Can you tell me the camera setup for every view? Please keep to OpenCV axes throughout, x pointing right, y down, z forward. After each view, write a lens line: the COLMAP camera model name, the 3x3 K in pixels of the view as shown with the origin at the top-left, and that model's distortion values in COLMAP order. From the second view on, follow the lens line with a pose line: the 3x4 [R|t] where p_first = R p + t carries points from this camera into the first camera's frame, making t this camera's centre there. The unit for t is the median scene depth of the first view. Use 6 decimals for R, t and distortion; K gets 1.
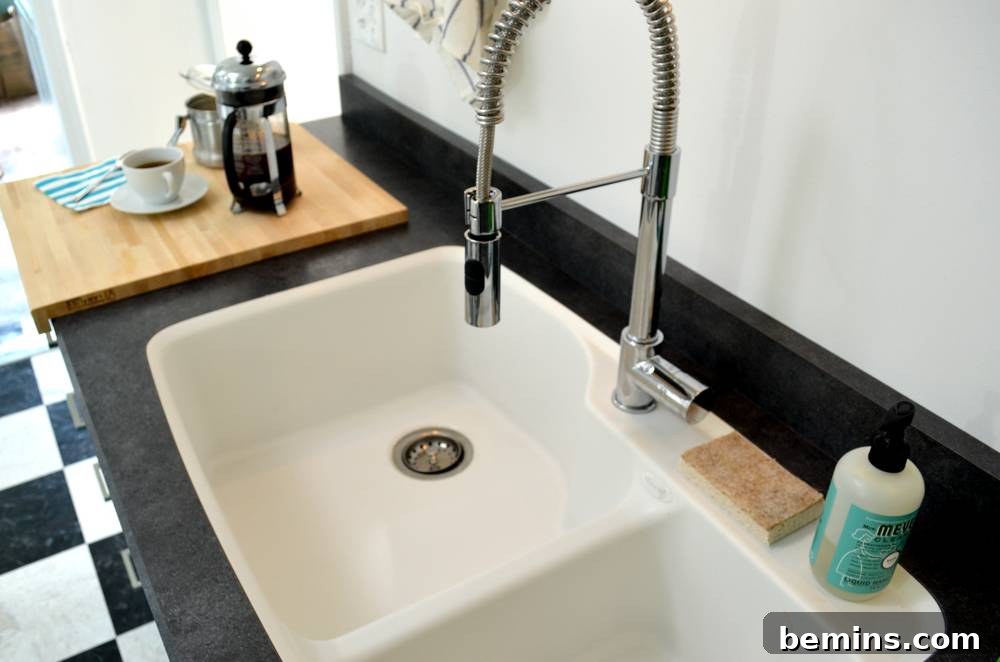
lens RADIAL K [[783.2, 0, 500.0], [0, 783.2, 331.0], [0, 0, 1]] dist [-0.079441, 0.006783]
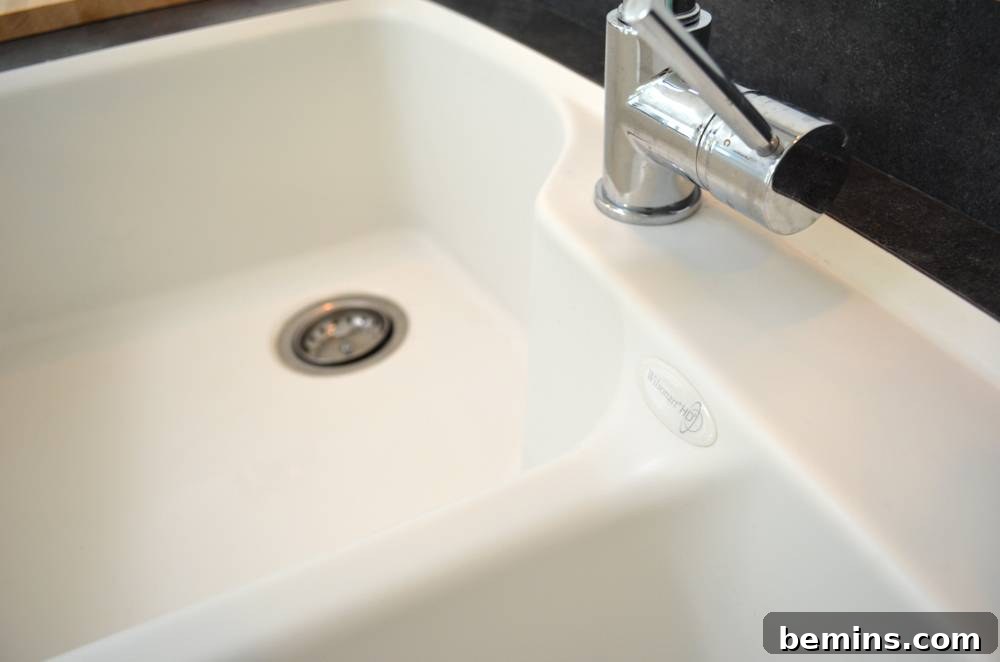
lens RADIAL K [[783.2, 0, 500.0], [0, 783.2, 331.0], [0, 0, 1]] dist [-0.079441, 0.006783]
pose [[0.993567, 0.008574, -0.112923, 0.142542], [0.005432, 0.992374, 0.123143, 0.109082], [0.113118, -0.122965, 0.985943, 0.565566]]
